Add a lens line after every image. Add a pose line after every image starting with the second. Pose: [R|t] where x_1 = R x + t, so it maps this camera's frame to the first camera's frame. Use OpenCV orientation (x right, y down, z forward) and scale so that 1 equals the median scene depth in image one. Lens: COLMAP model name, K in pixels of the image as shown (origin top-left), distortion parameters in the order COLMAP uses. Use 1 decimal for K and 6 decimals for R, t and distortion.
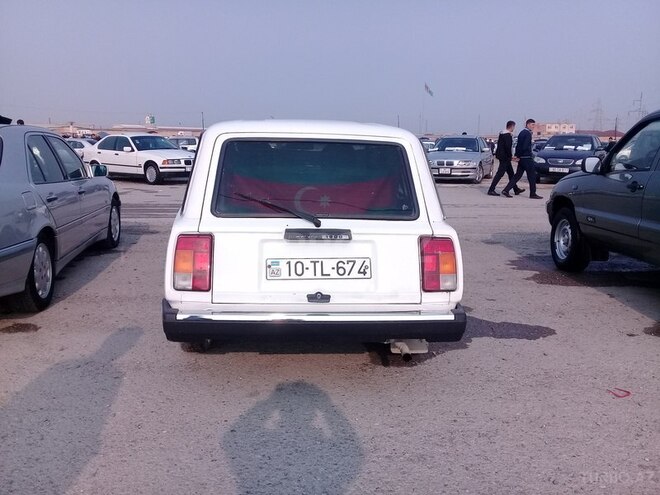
lens RADIAL K [[600.1, 0, 330.0], [0, 600.1, 247.5], [0, 0, 1]] dist [0.000260, -0.000451]
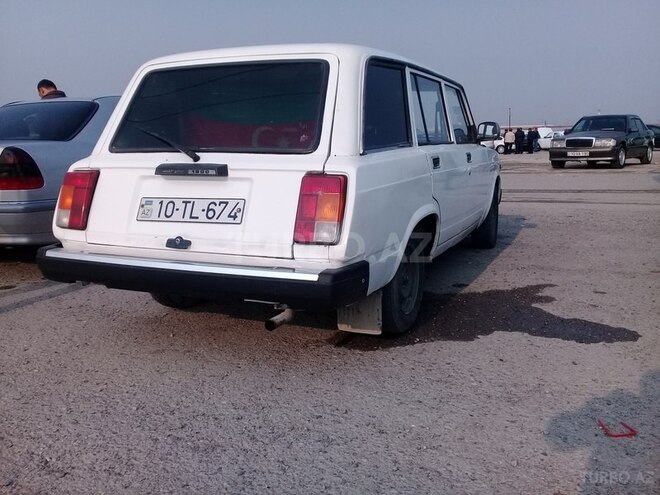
lens RADIAL K [[600.1, 0, 330.0], [0, 600.1, 247.5], [0, 0, 1]] dist [0.000260, -0.000451]
pose [[0.882362, 0.049975, -0.467909, 0.554939], [-0.048129, 0.998714, 0.015909, 0.064652], [0.468103, 0.008483, 0.883633, 0.342592]]
